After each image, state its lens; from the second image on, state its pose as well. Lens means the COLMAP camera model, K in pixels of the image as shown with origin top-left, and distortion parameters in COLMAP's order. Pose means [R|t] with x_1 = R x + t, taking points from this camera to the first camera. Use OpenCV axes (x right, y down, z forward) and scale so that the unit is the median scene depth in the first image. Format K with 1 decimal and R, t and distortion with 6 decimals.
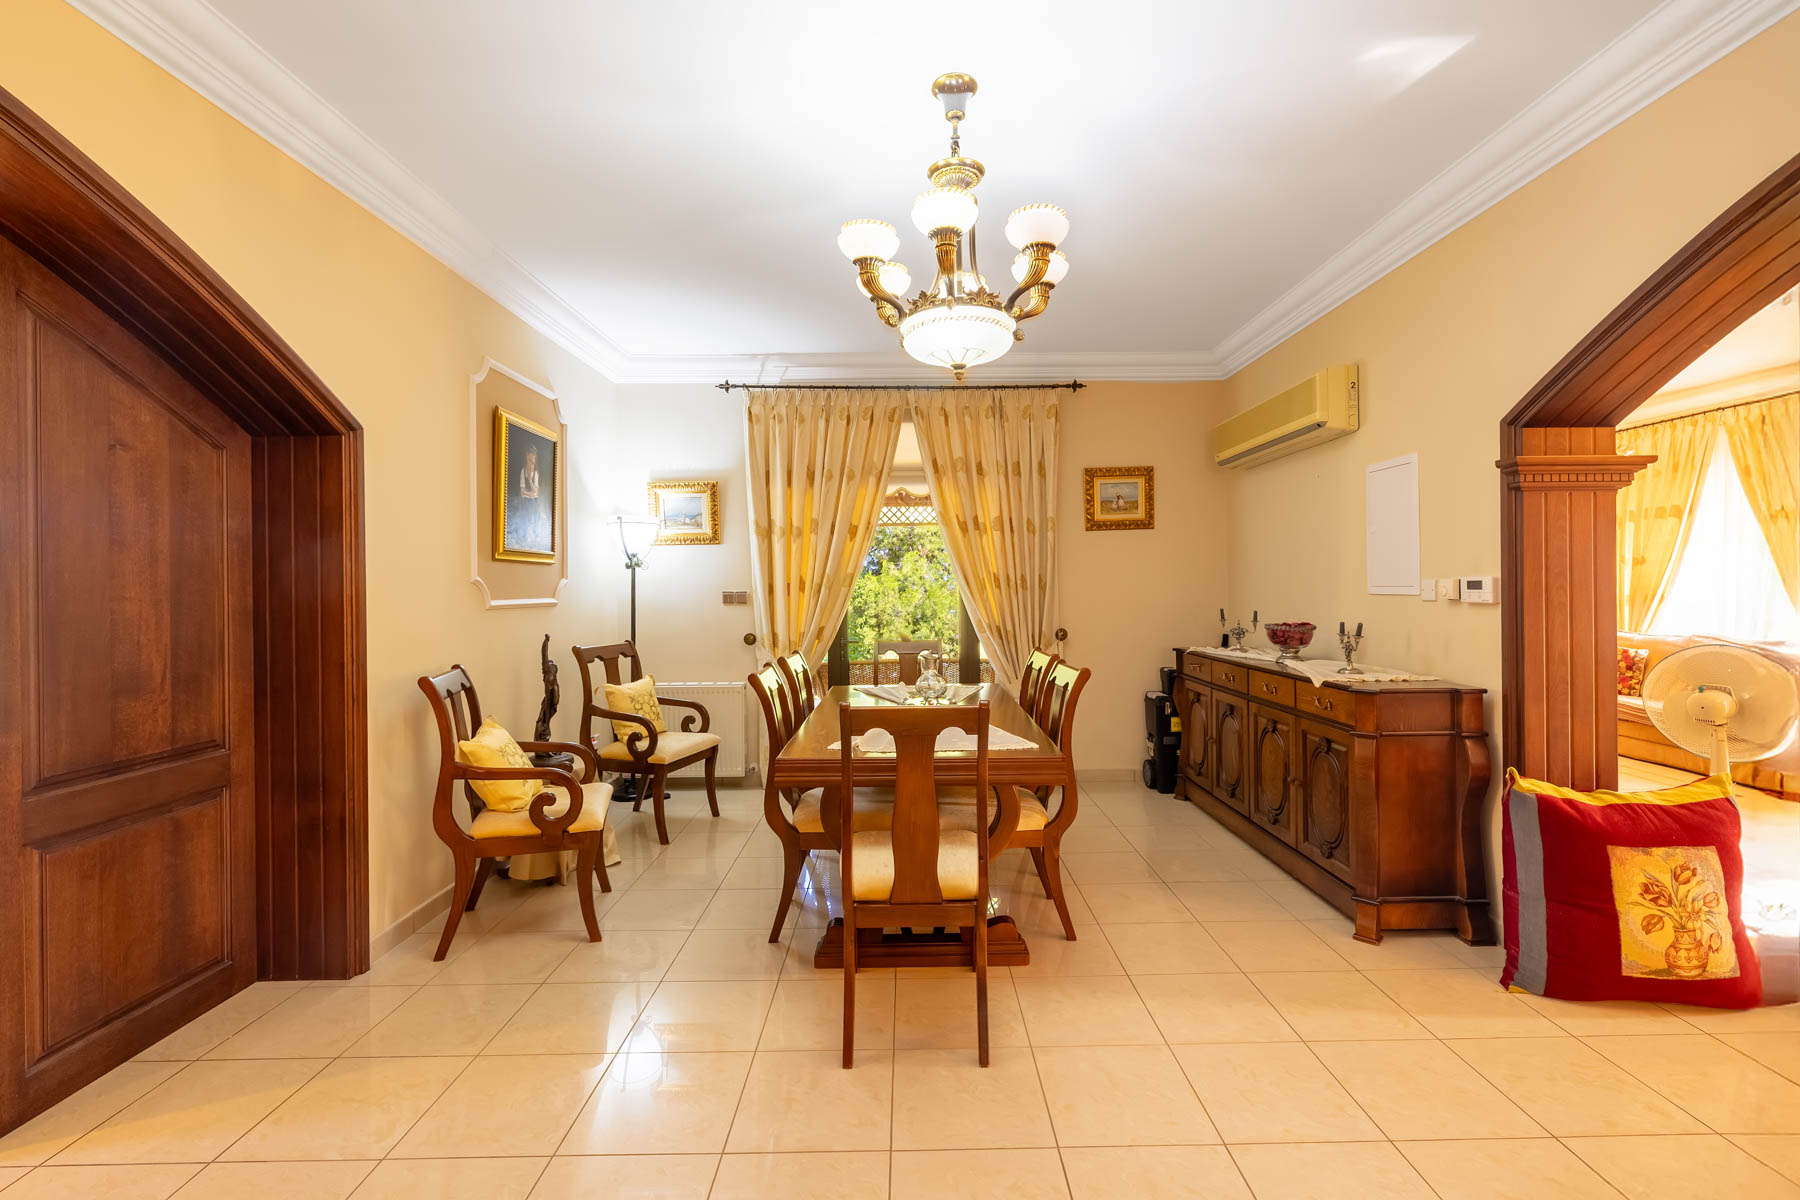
lens RADIAL K [[781.3, 0, 902.7], [0, 781.3, 583.8], [0, 0, 1]] dist [0.005085, 0.000188]
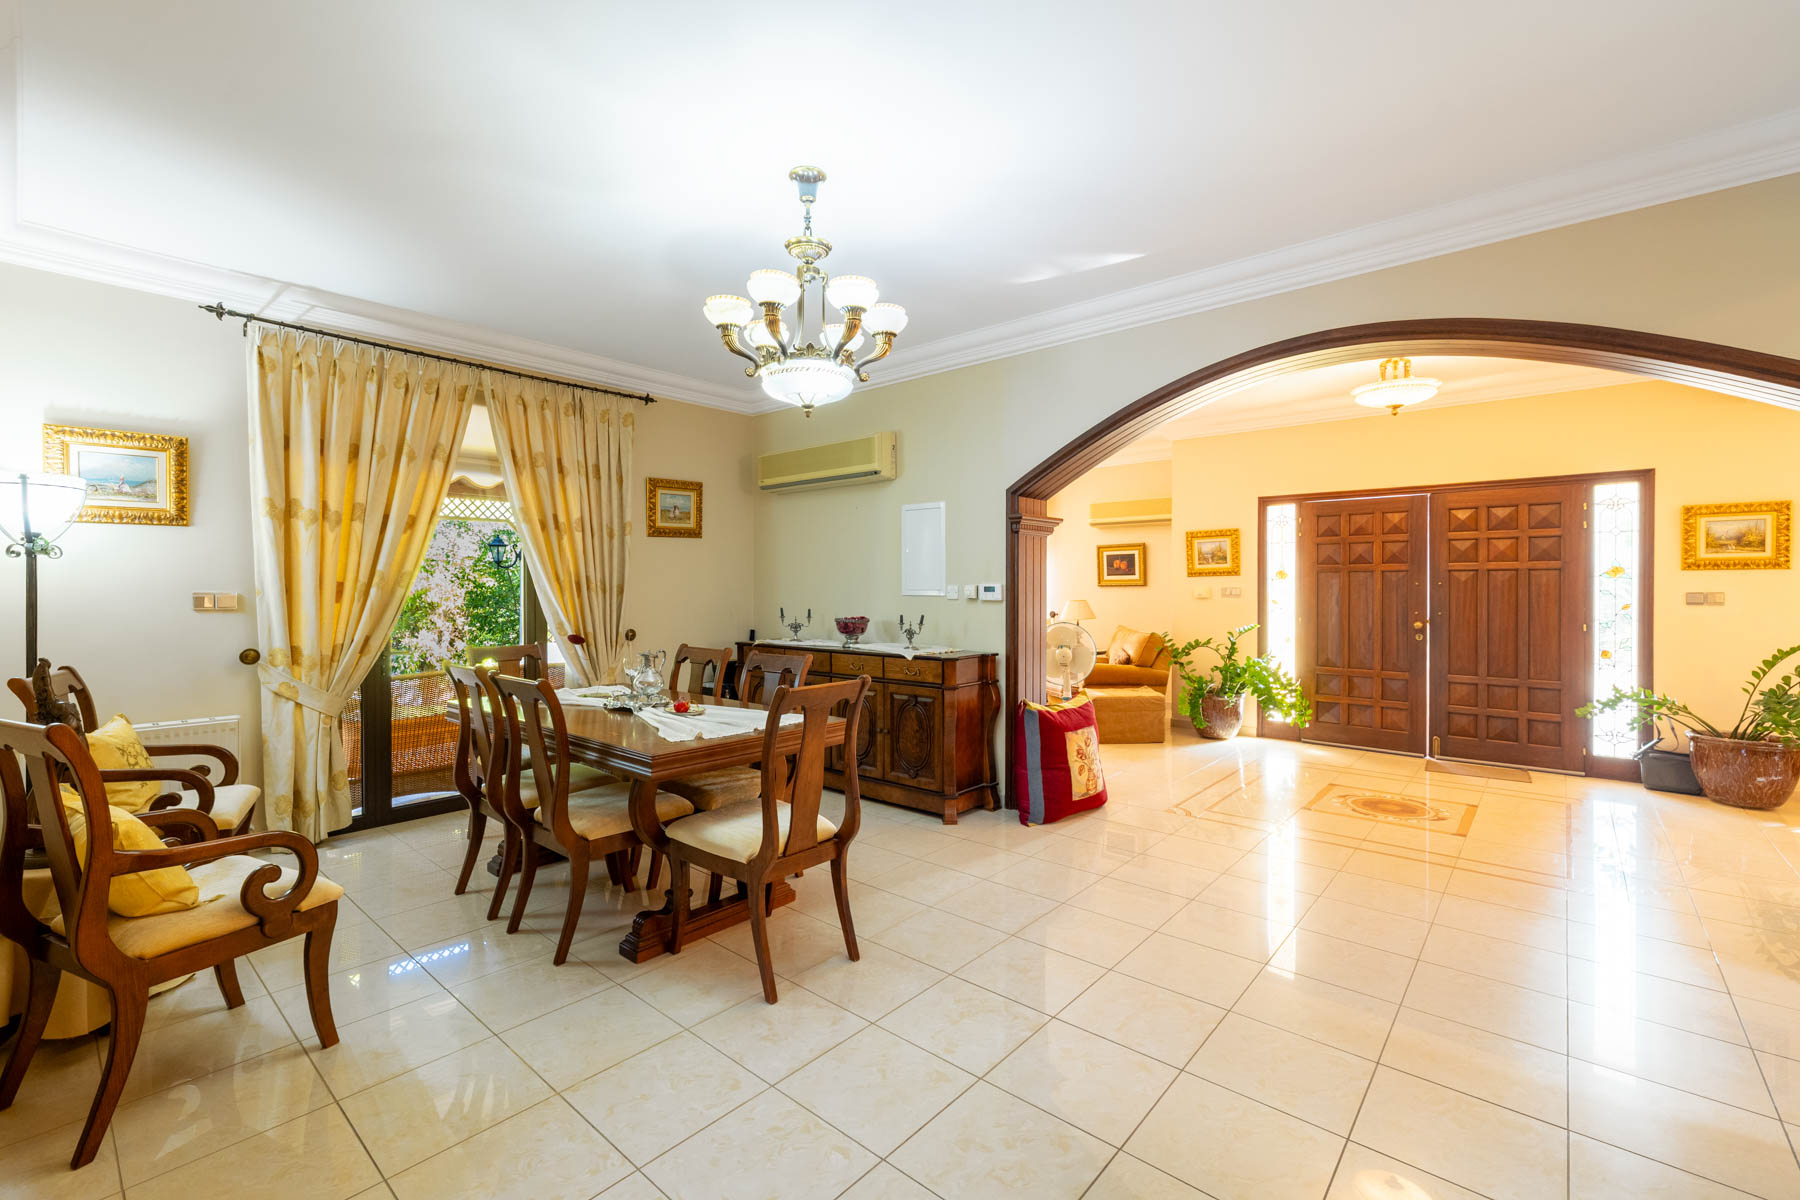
lens RADIAL K [[794.7, 0, 891.1], [0, 794.7, 583.5], [0, 0, 1]] dist [-0.000665, -0.000256]
pose [[0.659234, 0.011679, 0.751847, -0.372795], [-0.007466, 0.999932, -0.008986, 0.003471], [-0.751900, 0.000311, 0.659277, 0.042643]]
